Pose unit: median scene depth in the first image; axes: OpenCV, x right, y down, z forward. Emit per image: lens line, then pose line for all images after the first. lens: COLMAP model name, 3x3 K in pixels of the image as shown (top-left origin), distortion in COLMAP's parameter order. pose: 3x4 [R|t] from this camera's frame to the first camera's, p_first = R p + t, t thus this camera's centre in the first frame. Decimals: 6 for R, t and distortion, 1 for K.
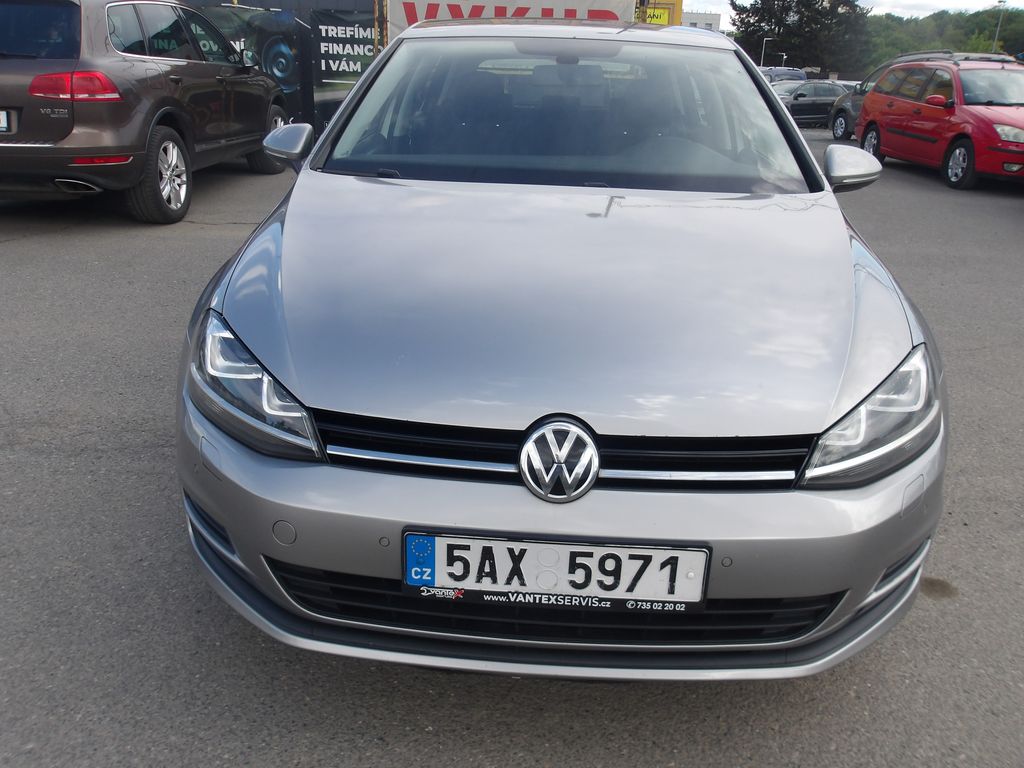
lens RADIAL K [[930.0, 0, 481.5], [0, 930.0, 387.3], [0, 0, 1]] dist [-0.001451, -0.001541]
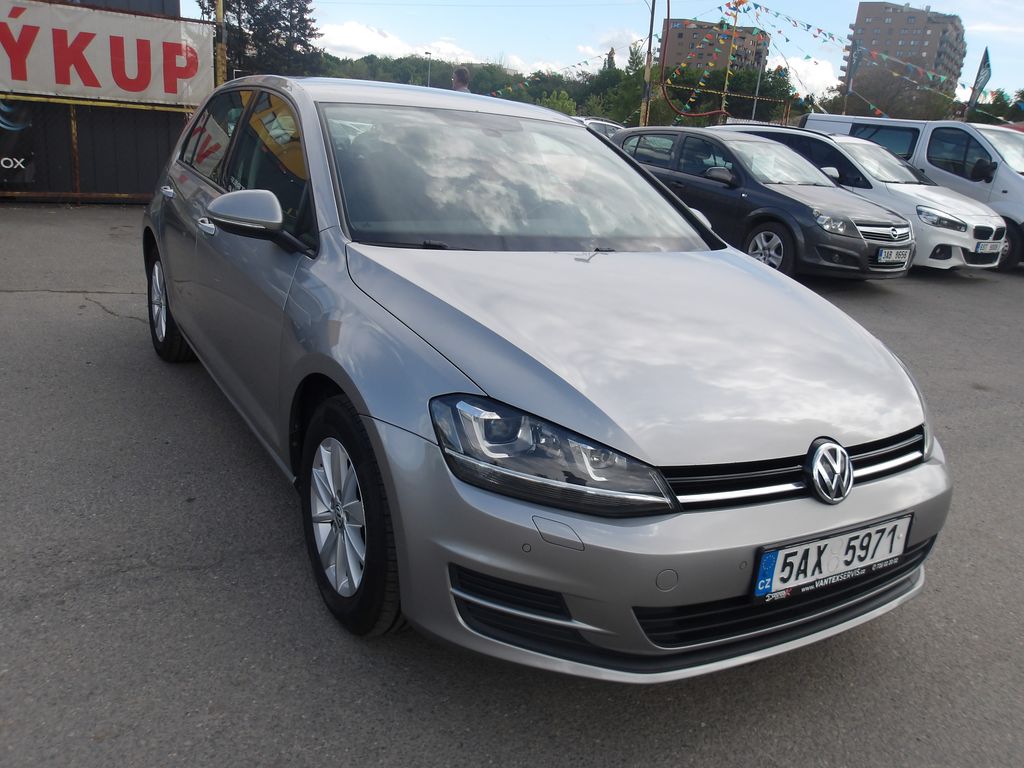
lens RADIAL K [[917.9, 0, 512.0], [0, 917.9, 384.0], [0, 0, 1]] dist [-0.014563, 0.050893]
pose [[0.812796, -0.126363, 0.568679, -0.987449], [0.139734, 0.989982, 0.020261, -0.130197], [-0.565542, 0.062996, 0.822310, 0.184861]]
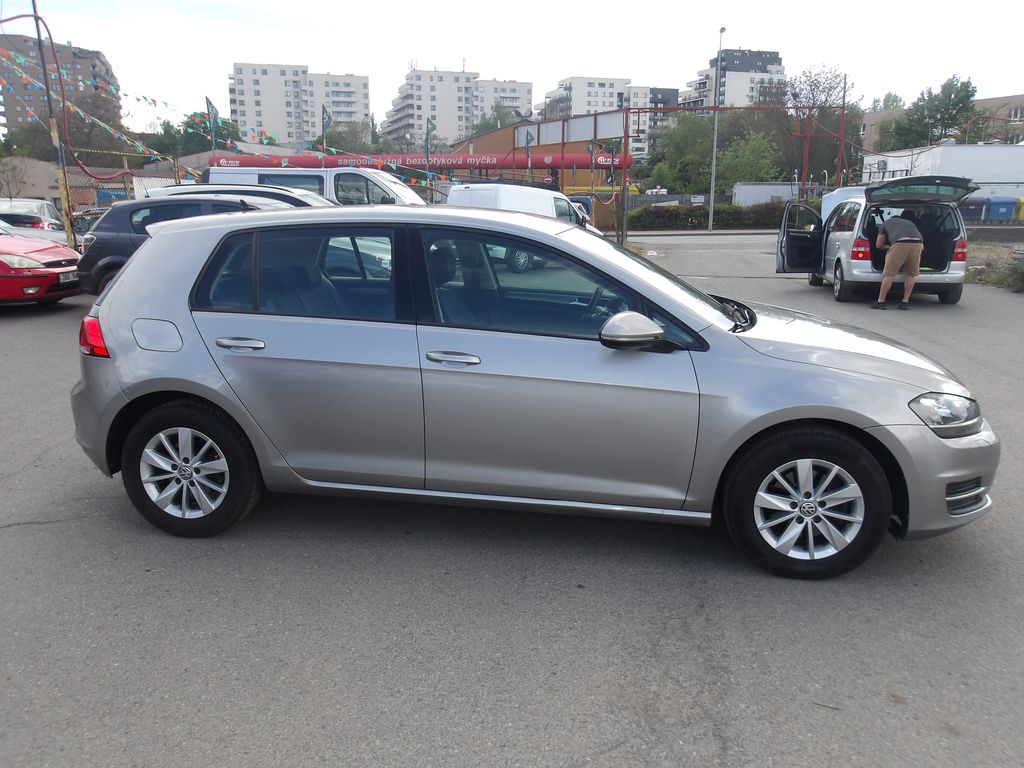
lens RADIAL K [[917.9, 0, 512.0], [0, 917.9, 384.0], [0, 0, 1]] dist [-0.014563, 0.050893]
pose [[0.040528, -0.247404, 0.968065, -2.470903], [0.333939, 0.916502, 0.220246, -0.917090], [-0.941723, 0.314349, 0.119762, 1.858967]]
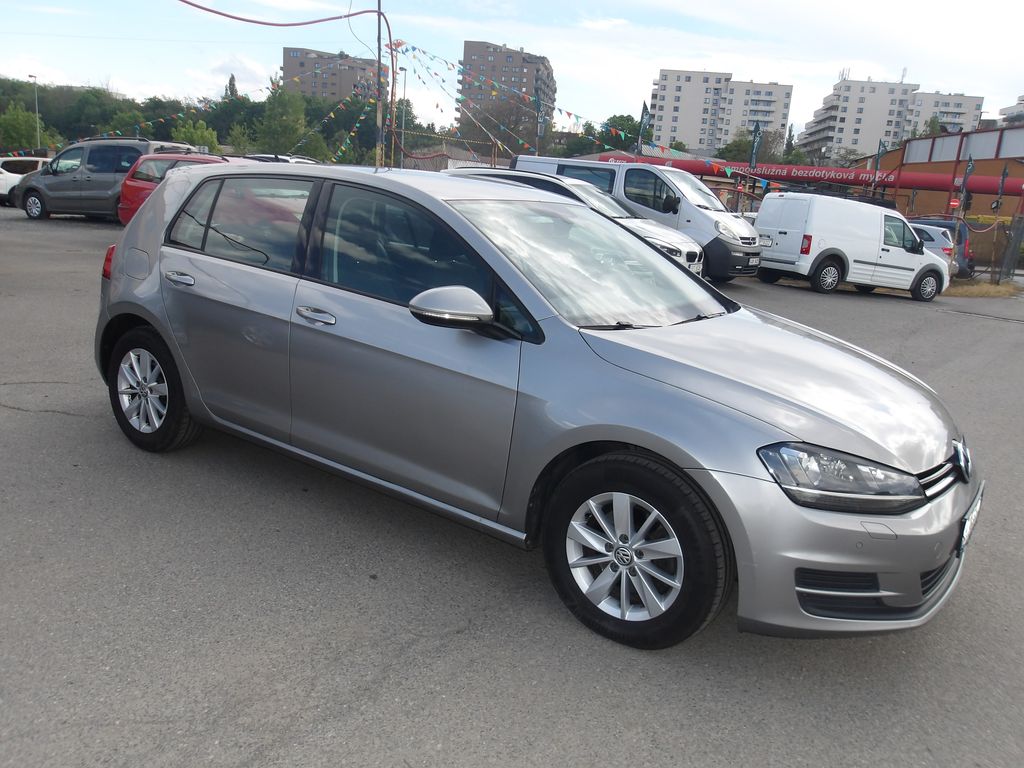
lens RADIAL K [[917.9, 0, 512.0], [0, 917.9, 384.0], [0, 0, 1]] dist [-0.014563, 0.050893]
pose [[0.497348, -0.187363, 0.847077, -1.943166], [0.233049, 0.969365, 0.077580, -0.436926], [-0.835663, 0.158826, 0.525777, 0.751230]]
